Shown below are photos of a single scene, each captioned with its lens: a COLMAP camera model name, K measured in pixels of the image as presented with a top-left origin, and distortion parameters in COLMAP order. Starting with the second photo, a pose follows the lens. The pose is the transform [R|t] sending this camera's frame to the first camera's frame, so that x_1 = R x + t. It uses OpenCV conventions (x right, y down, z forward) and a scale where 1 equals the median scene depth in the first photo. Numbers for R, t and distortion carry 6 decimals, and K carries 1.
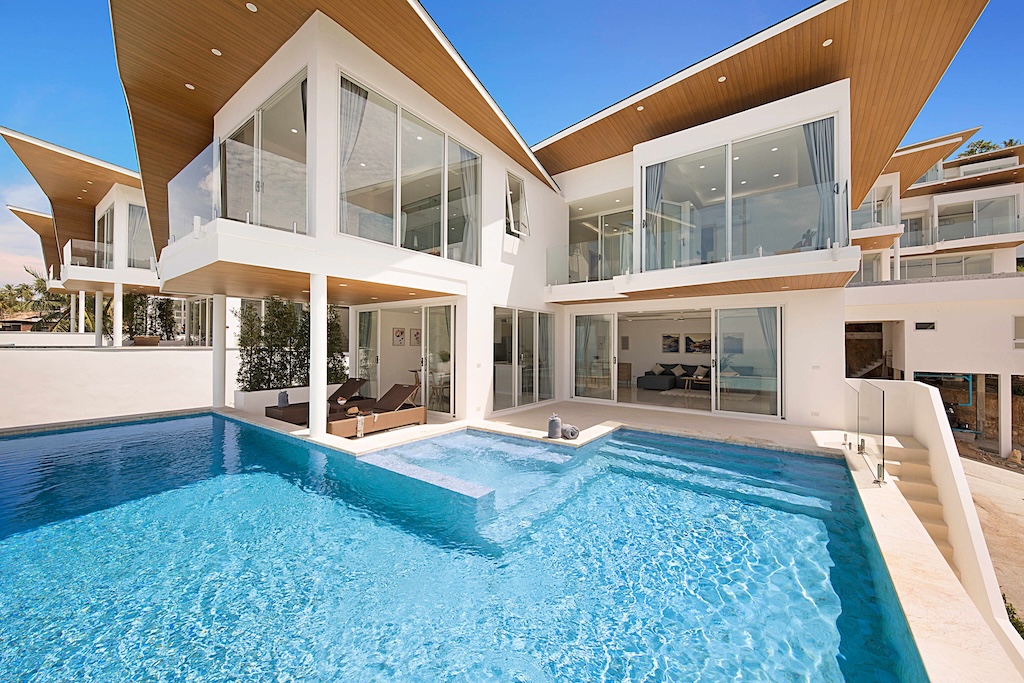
lens RADIAL K [[403.2, 0, 517.0], [0, 403.2, 338.5], [0, 0, 1]] dist [0.001493, -0.000205]
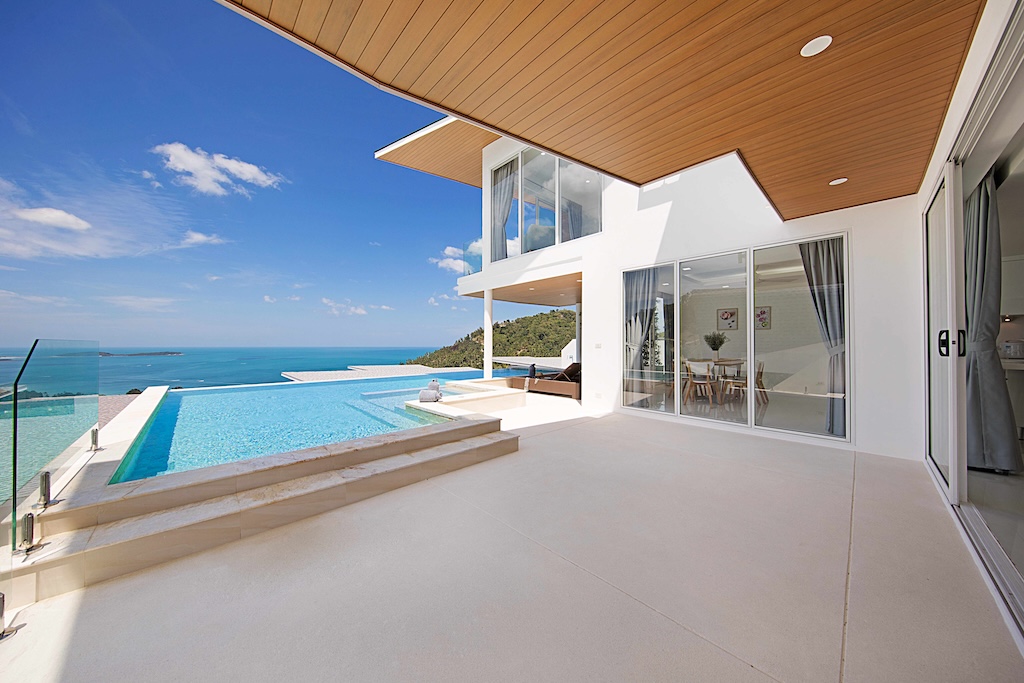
lens RADIAL K [[341.5, 0, 512.0], [0, 341.5, 341.5], [0, 0, 1]] dist [-0.000192, -0.000017]
pose [[-0.185487, -0.010594, -0.982590, 0.666614], [0.010374, 0.999865, -0.012739, 0.063653], [0.982592, -0.012557, -0.185352, 0.948085]]
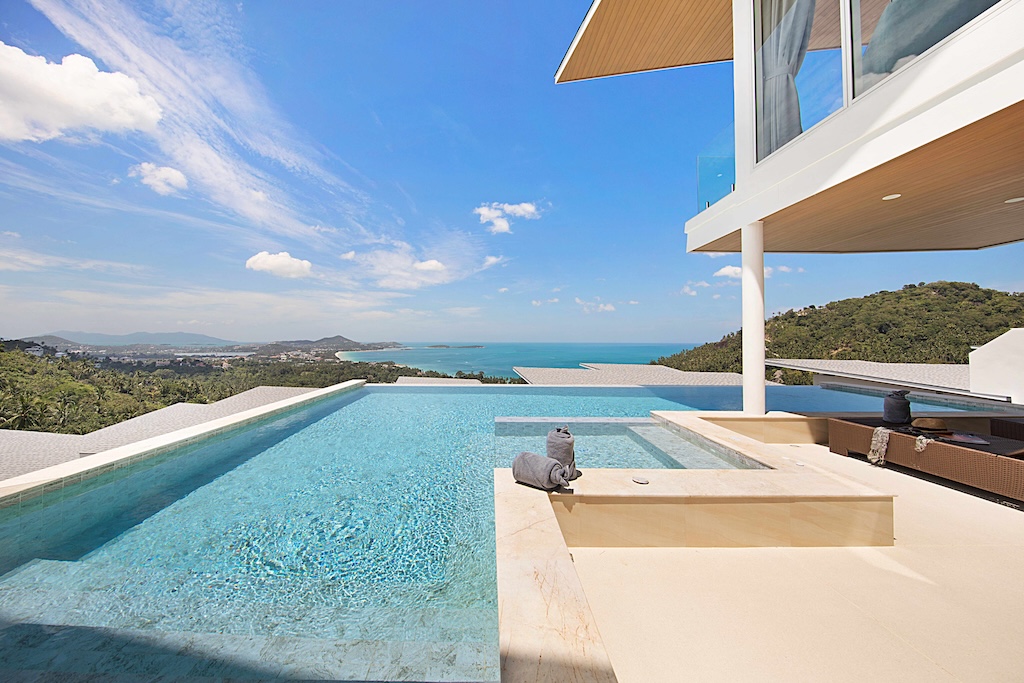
lens RADIAL K [[346.9, 0, 488.6], [0, 346.9, 334.1], [0, 0, 1]] dist [-0.000973, -0.000096]
pose [[-0.813277, -0.012927, -0.581732, 0.261450], [0.004568, 0.999581, -0.028598, 0.062182], [0.581858, -0.025916, -0.812877, 0.869539]]
